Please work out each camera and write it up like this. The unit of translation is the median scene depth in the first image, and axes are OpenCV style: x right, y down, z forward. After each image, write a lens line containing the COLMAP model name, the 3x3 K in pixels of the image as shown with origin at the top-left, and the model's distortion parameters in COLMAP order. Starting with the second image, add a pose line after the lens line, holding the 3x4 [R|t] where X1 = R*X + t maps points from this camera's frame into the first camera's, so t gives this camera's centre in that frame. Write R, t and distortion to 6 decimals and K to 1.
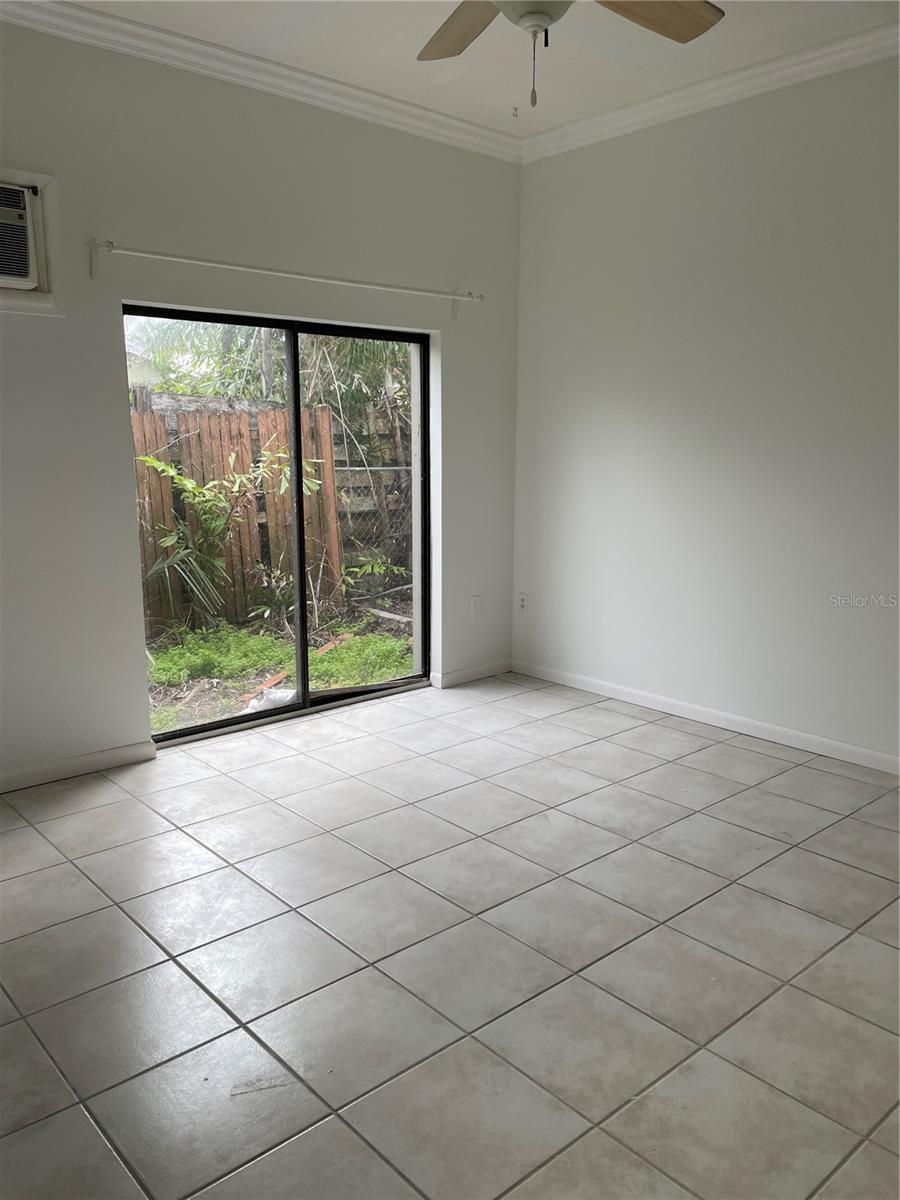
lens RADIAL K [[926.5, 0, 447.2], [0, 926.5, 601.1], [0, 0, 1]] dist [0.048196, -0.011996]
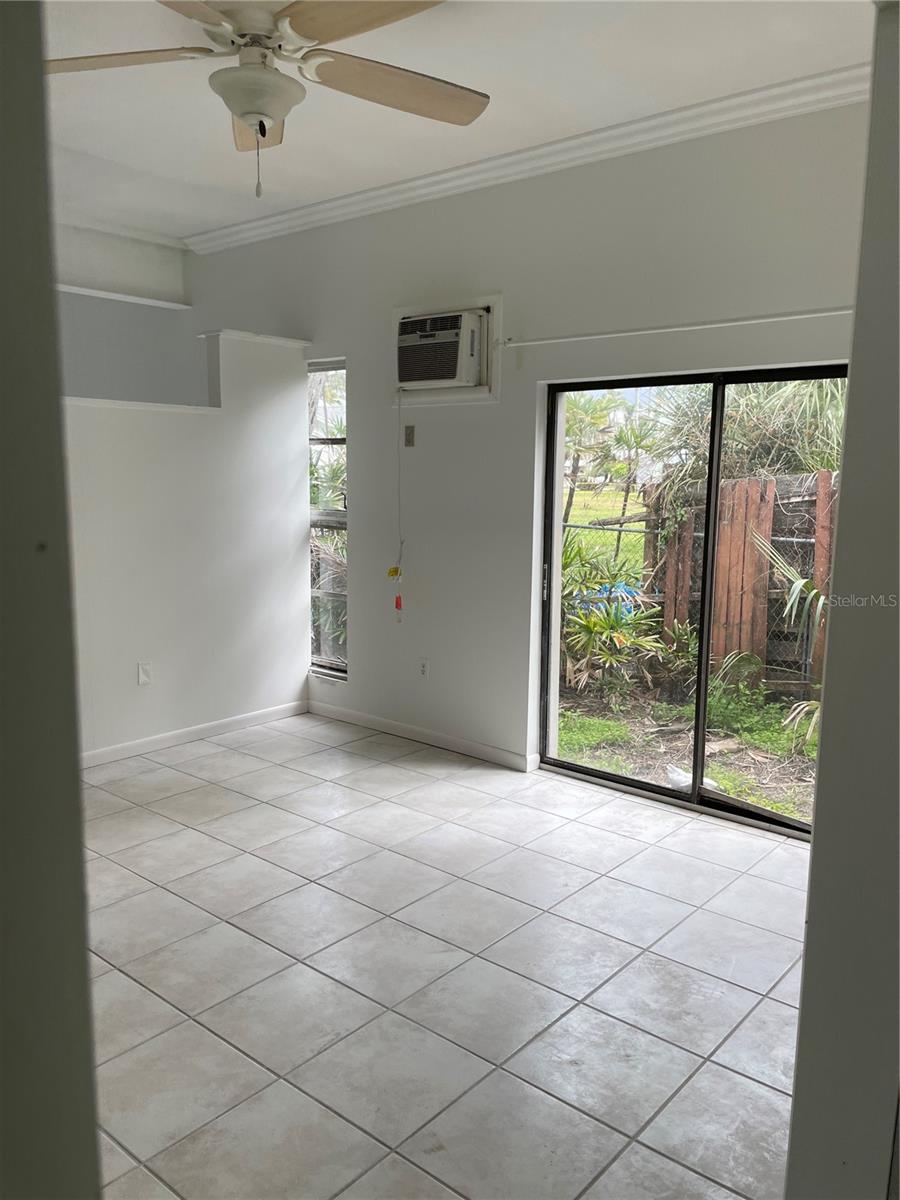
lens RADIAL K [[926.5, 0, 447.6], [0, 926.5, 596.0], [0, 0, 1]] dist [0.048196, -0.011996]
pose [[0.148579, 0.143308, -0.978462, 0.727092], [-0.196687, 0.973958, 0.112781, -0.145611], [0.969143, 0.175694, 0.172896, 0.650384]]
